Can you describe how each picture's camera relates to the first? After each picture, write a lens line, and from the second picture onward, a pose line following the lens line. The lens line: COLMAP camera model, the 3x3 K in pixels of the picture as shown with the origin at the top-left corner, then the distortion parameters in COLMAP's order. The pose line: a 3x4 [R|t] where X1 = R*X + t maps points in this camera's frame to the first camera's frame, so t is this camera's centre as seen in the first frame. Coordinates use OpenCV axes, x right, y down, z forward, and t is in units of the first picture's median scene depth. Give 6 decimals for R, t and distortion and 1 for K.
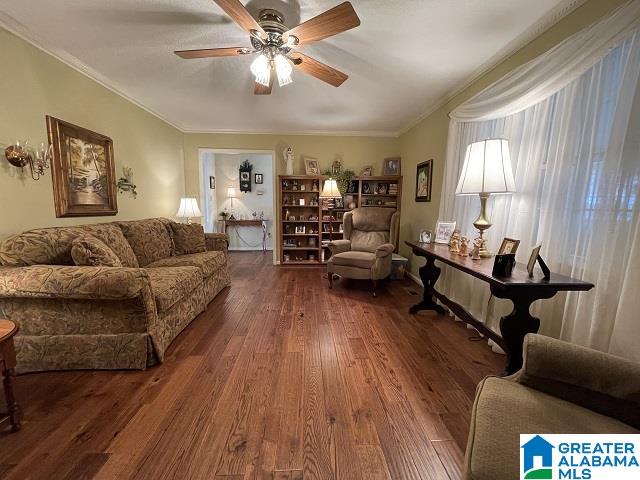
lens RADIAL K [[258.6, 0, 317.9], [0, 258.6, 239.4], [0, 0, 1]] dist [-0.001649, -0.000675]
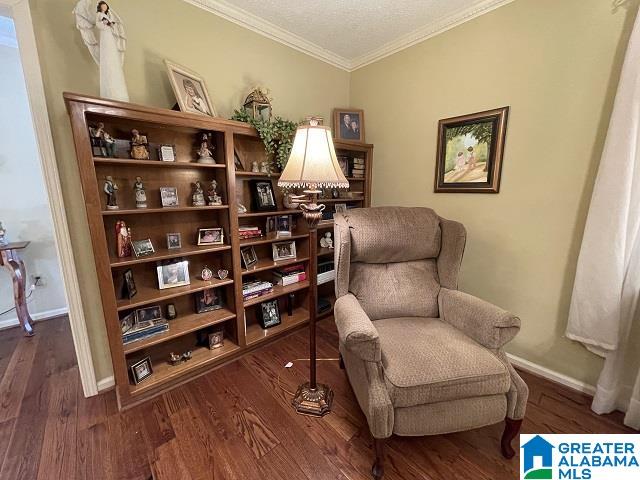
lens RADIAL K [[258.6, 0, 318.3], [0, 258.6, 238.9], [0, 0, 1]] dist [-0.001649, -0.000675]
pose [[0.778299, -0.130645, 0.614151, -0.149606], [0.094706, 0.991350, 0.090866, -0.120517], [-0.620710, -0.012557, 0.783940, 0.724173]]
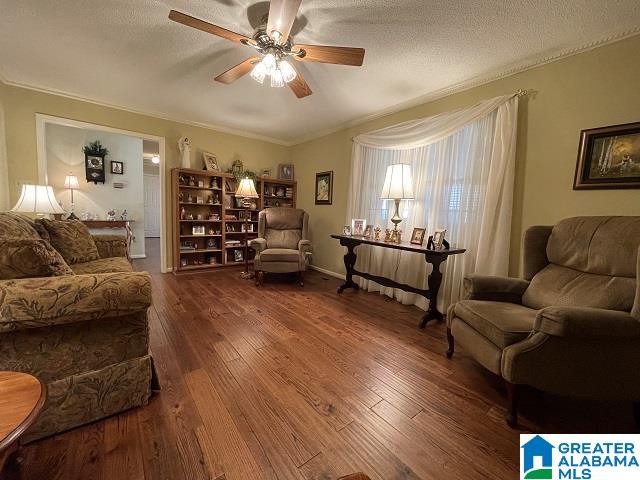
lens RADIAL K [[258.6, 0, 319.0], [0, 258.6, 239.5], [0, 0, 1]] dist [-0.001649, -0.000675]
pose [[0.811027, -0.037407, 0.583812, -0.306695], [0.046878, 0.998900, -0.001119, 0.018118], [-0.583128, 0.028275, 0.811888, 0.027722]]
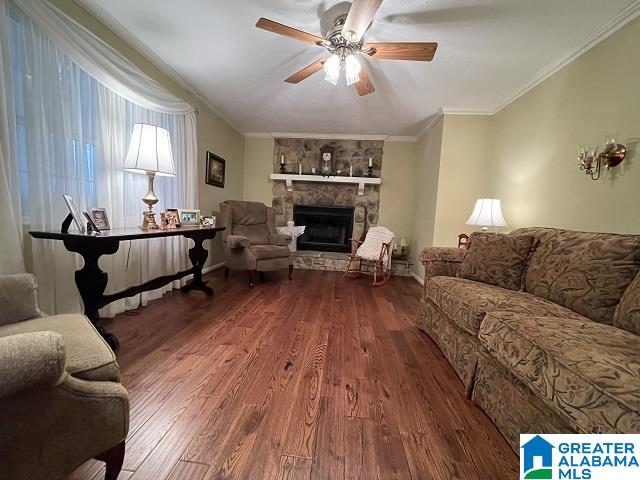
lens RADIAL K [[258.6, 0, 321.3], [0, 258.6, 240.9], [0, 0, 1]] dist [-0.001649, -0.000675]
pose [[-0.989125, -0.077869, 0.124772, -0.131039], [-0.047215, 0.971558, 0.232046, -0.092412], [-0.139292, 0.223631, -0.964669, 1.035487]]
